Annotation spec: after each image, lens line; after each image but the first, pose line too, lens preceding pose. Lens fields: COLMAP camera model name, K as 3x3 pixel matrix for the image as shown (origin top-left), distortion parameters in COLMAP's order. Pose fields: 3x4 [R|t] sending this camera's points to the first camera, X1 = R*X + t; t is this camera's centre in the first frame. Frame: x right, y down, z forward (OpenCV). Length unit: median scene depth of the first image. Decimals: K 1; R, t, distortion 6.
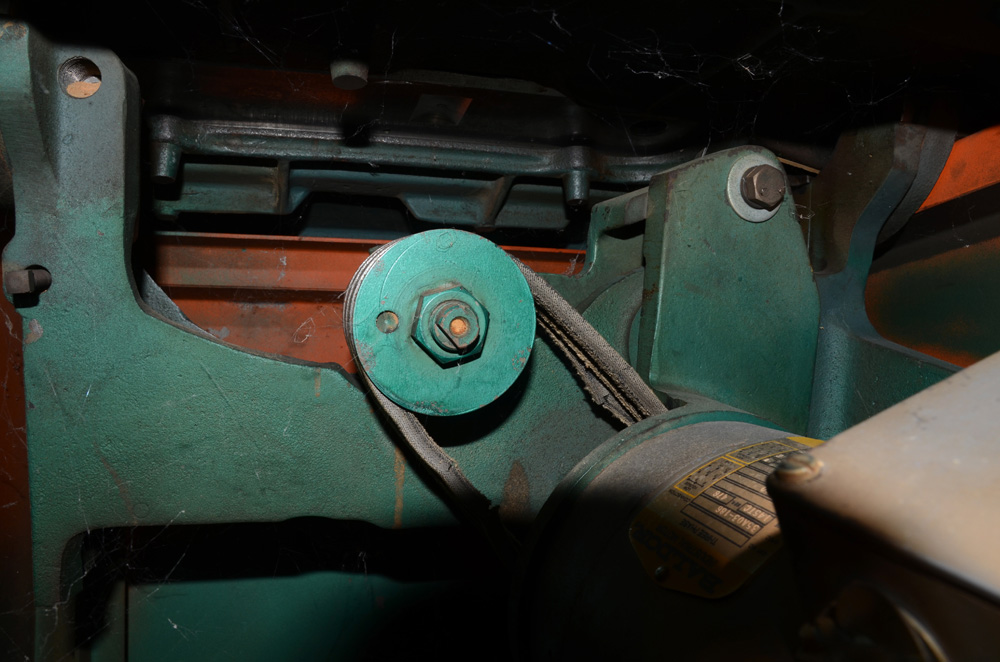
lens RADIAL K [[754.6, 0, 501.6], [0, 754.6, 329.5], [0, 0, 1]] dist [-0.110206, -0.000432]
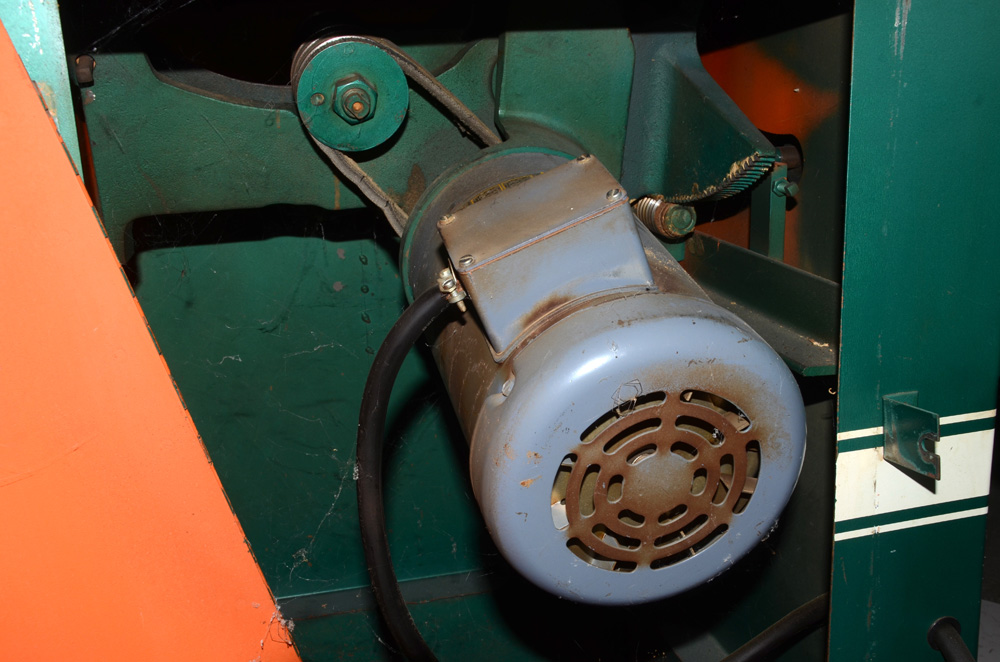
lens RADIAL K [[1193.2, 0, 500.7], [0, 1193.2, 332.4], [0, 0, 1]] dist [0.001745, 0.000000]
pose [[0.998944, 0.005113, -0.045664, 0.357953], [0.013299, 0.919081, 0.393843, -0.537621], [0.043982, -0.394035, 0.918043, -1.544247]]
